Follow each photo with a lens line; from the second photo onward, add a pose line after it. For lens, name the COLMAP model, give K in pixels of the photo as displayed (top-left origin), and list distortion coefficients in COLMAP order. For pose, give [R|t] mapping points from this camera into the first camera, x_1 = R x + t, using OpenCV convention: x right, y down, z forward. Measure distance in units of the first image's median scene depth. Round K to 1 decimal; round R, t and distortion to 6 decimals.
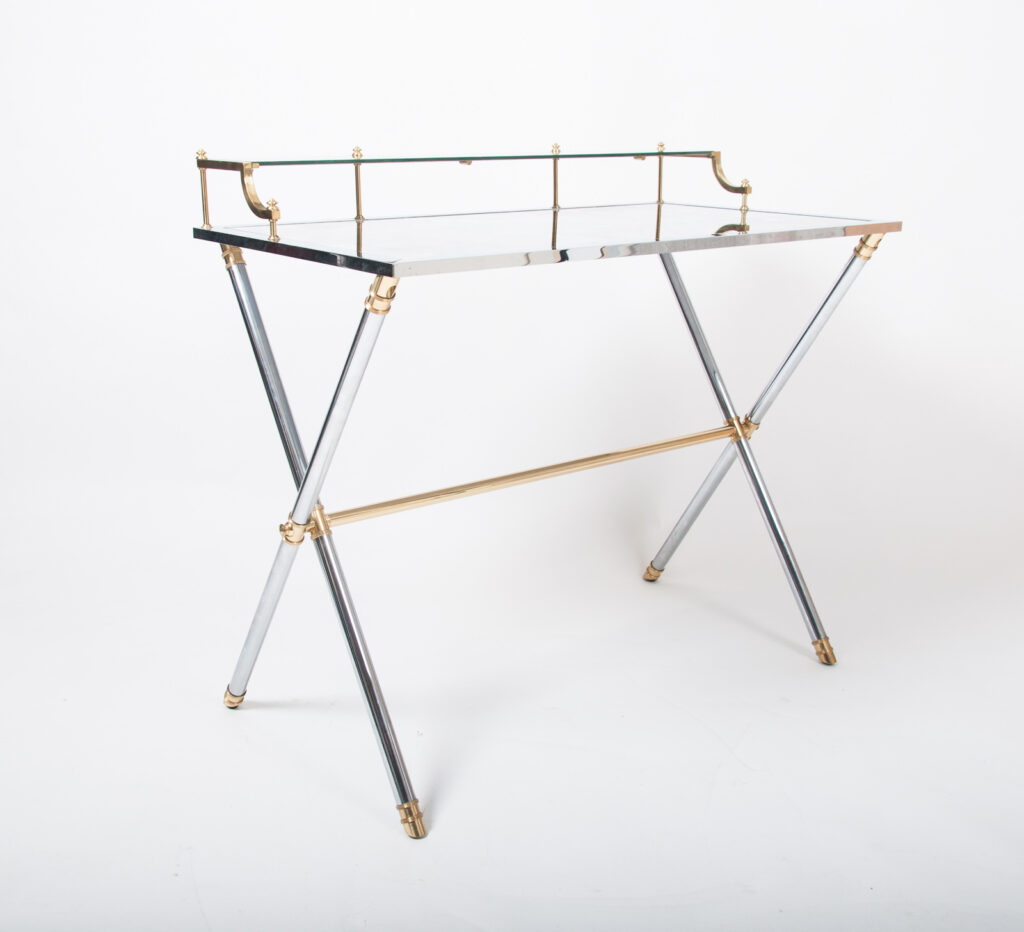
lens RADIAL K [[1177.1, 0, 512.0], [0, 1177.1, 466.0], [0, 0, 1]] dist [0.052827, 0.002844]
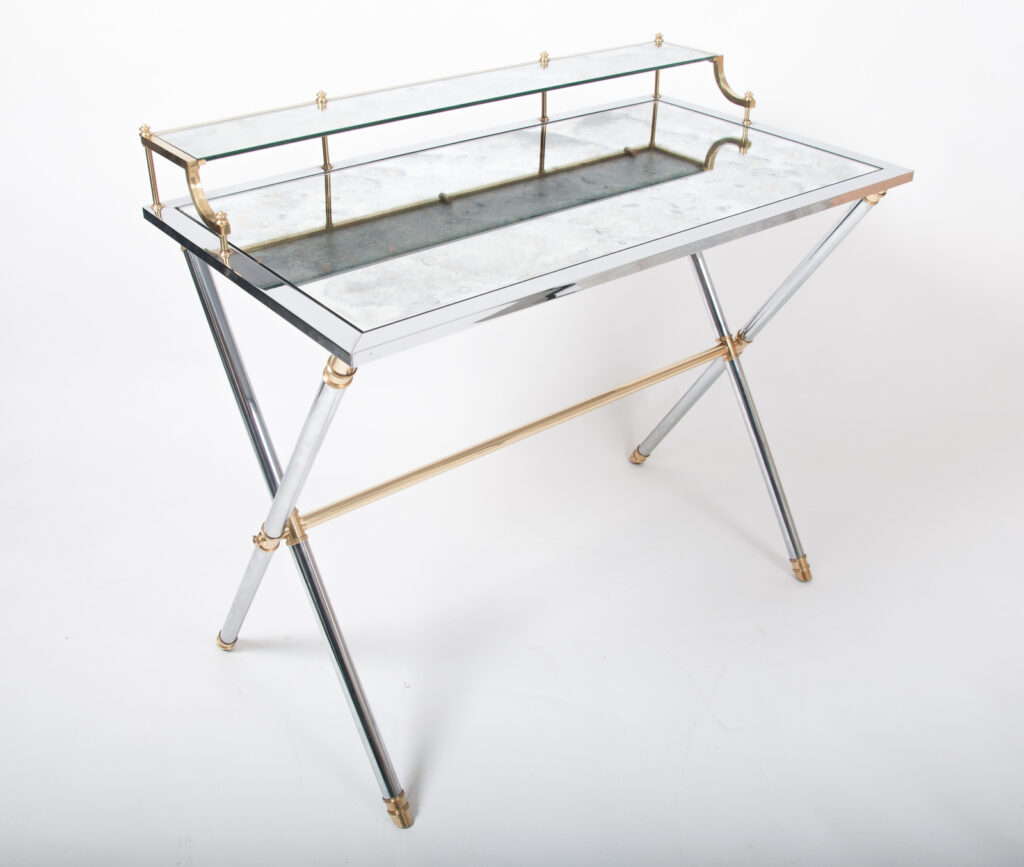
lens RADIAL K [[1083.6, 0, 524.8], [0, 1083.6, 473.5], [0, 0, 1]] dist [-0.078972, 0.010953]
pose [[0.999895, -0.001292, 0.014411, 0.010460], [-0.002419, 0.967060, 0.254537, -0.185251], [-0.014265, -0.254545, 0.966956, 0.131370]]
